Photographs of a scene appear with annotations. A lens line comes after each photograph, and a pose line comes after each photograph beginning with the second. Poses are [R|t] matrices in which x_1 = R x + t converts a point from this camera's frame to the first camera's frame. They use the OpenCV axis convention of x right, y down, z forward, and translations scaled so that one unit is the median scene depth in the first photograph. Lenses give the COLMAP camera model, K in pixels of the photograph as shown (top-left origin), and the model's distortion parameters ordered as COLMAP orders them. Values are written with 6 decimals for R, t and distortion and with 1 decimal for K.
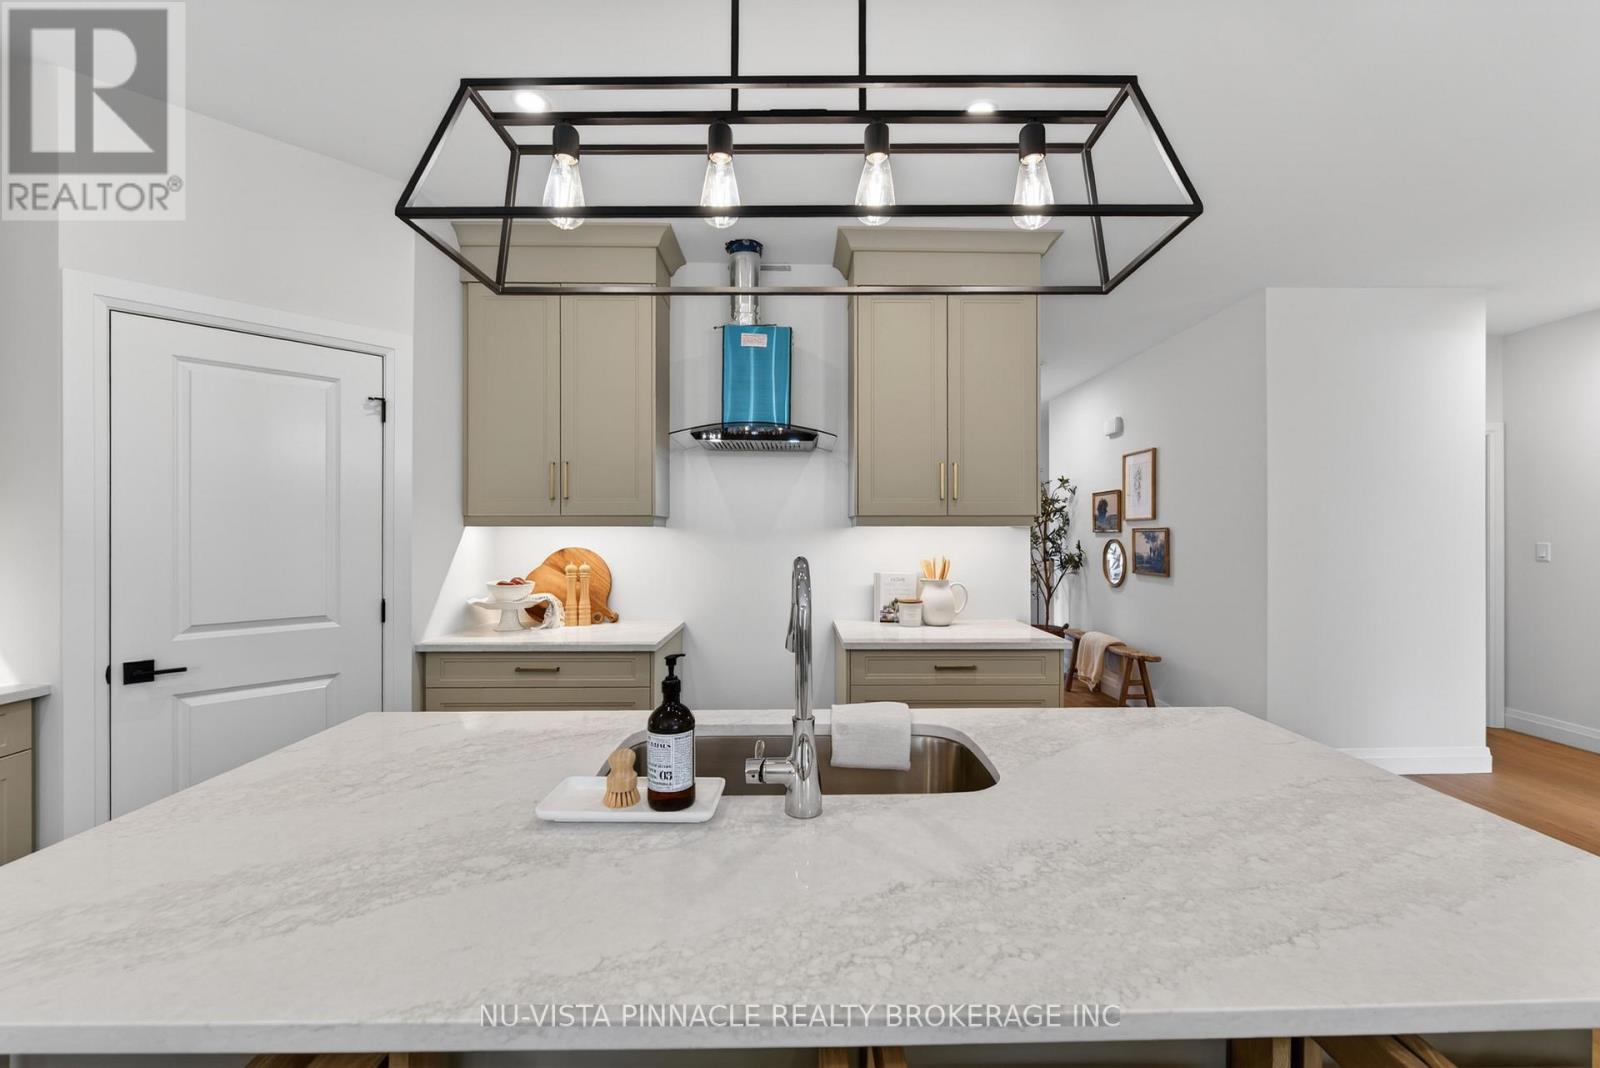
lens RADIAL K [[644.6, 0, 800.0], [0, 644.6, 534.0], [0, 0, 1]] dist [-0.002382, -0.000505]
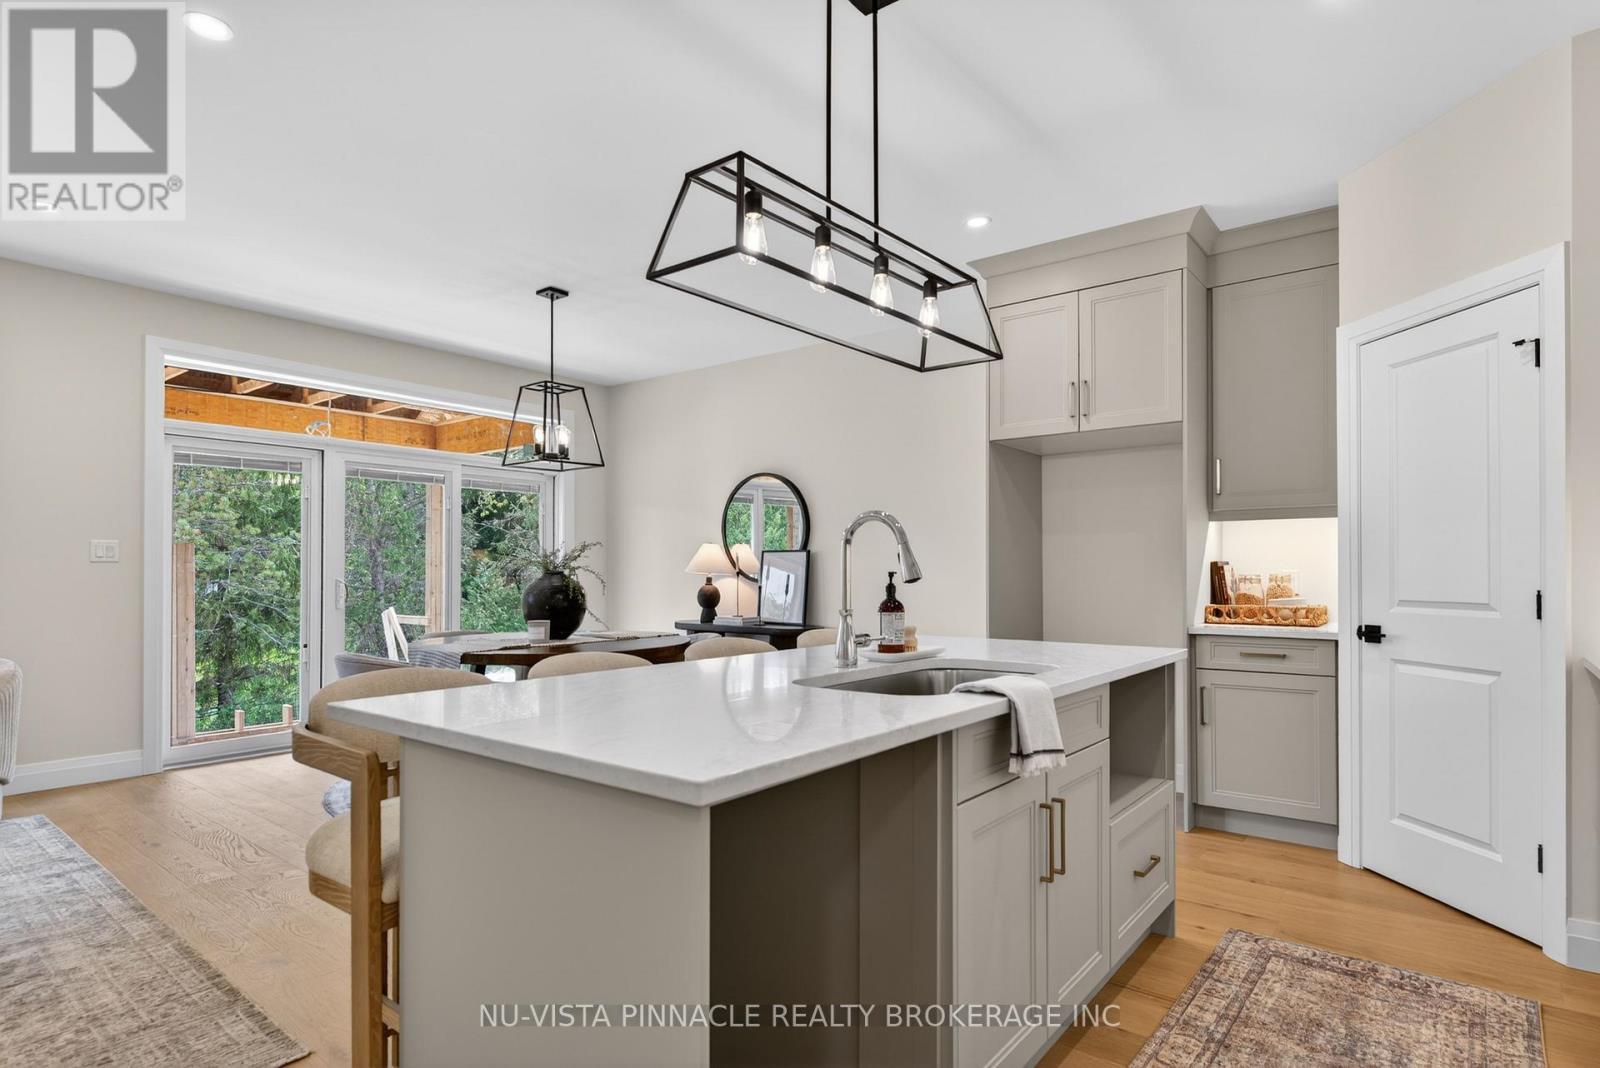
lens RADIAL K [[833.4, 0, 805.2], [0, 833.4, 567.9], [0, 0, 1]] dist [-0.002478, -0.001928]
pose [[-0.632709, -0.002715, -0.774385, 0.566007], [-0.000857, 0.999996, -0.002806, 0.061381], [0.774389, -0.001112, -0.632709, 0.750497]]
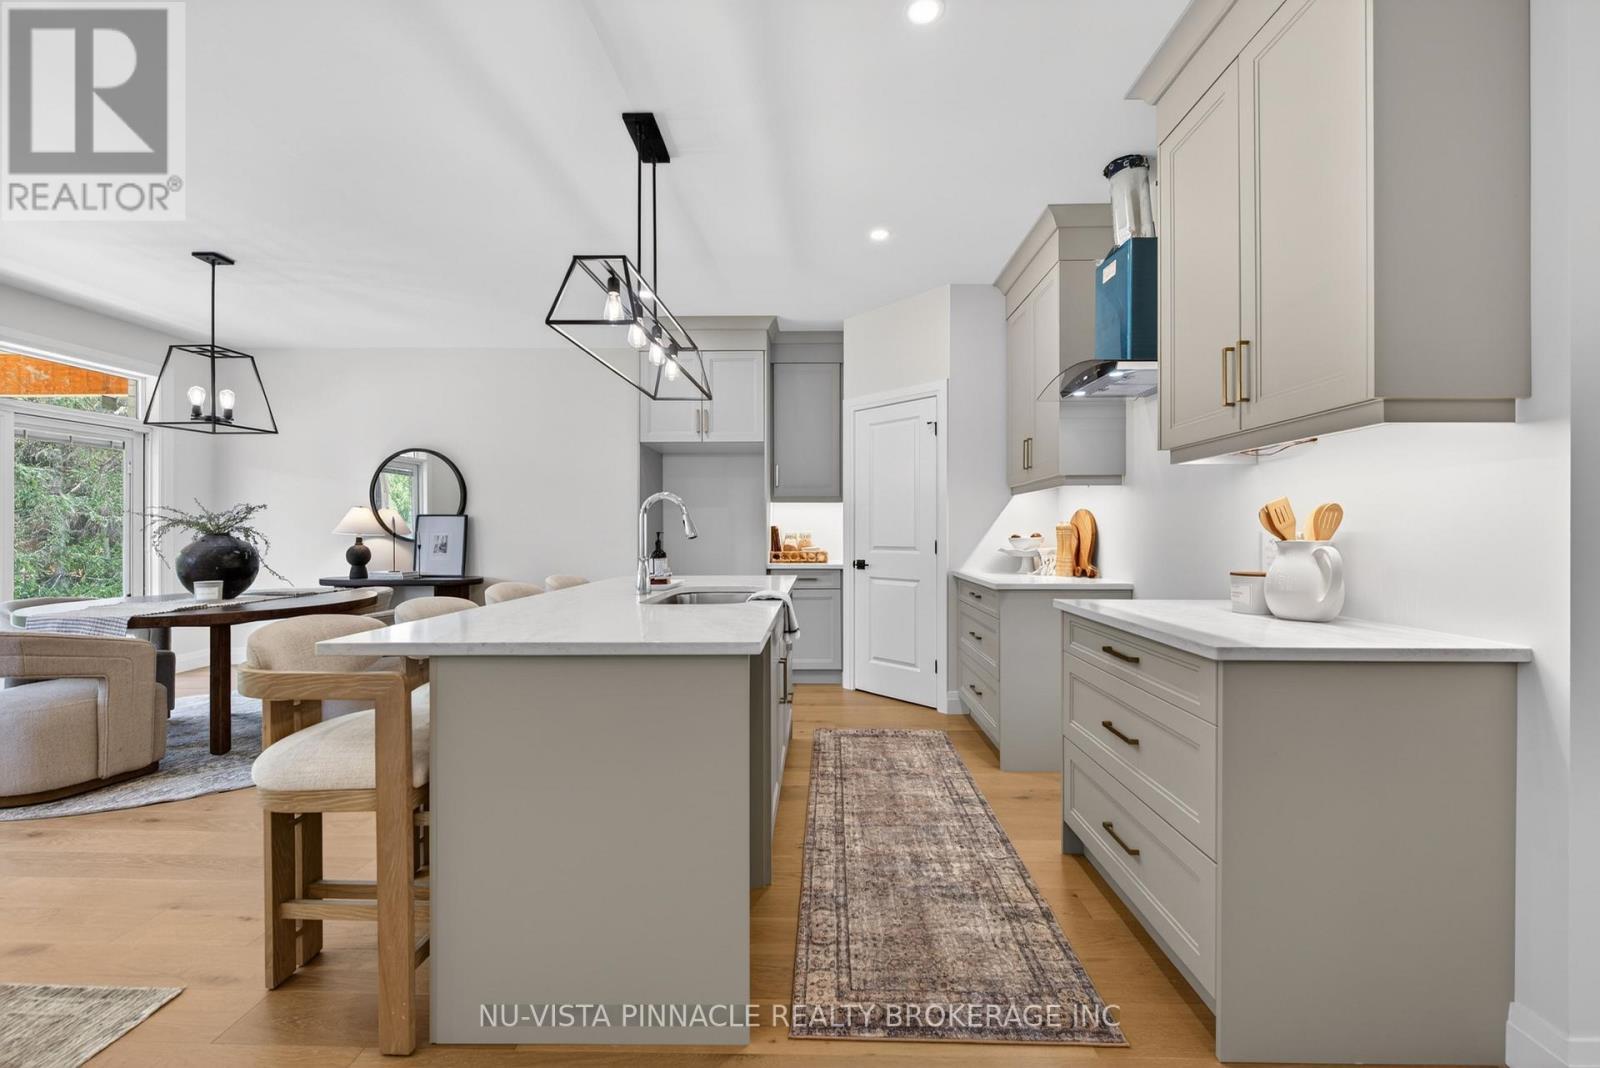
lens RADIAL K [[628.4, 0, 801.9], [0, 628.4, 531.6], [0, 0, 1]] dist [0.001018, -0.000210]
pose [[-0.044553, -0.000443, -0.999007, 0.797929], [0.000172, 1.000000, -0.000451, 0.062798], [0.999007, -0.000192, -0.044553, 0.572270]]
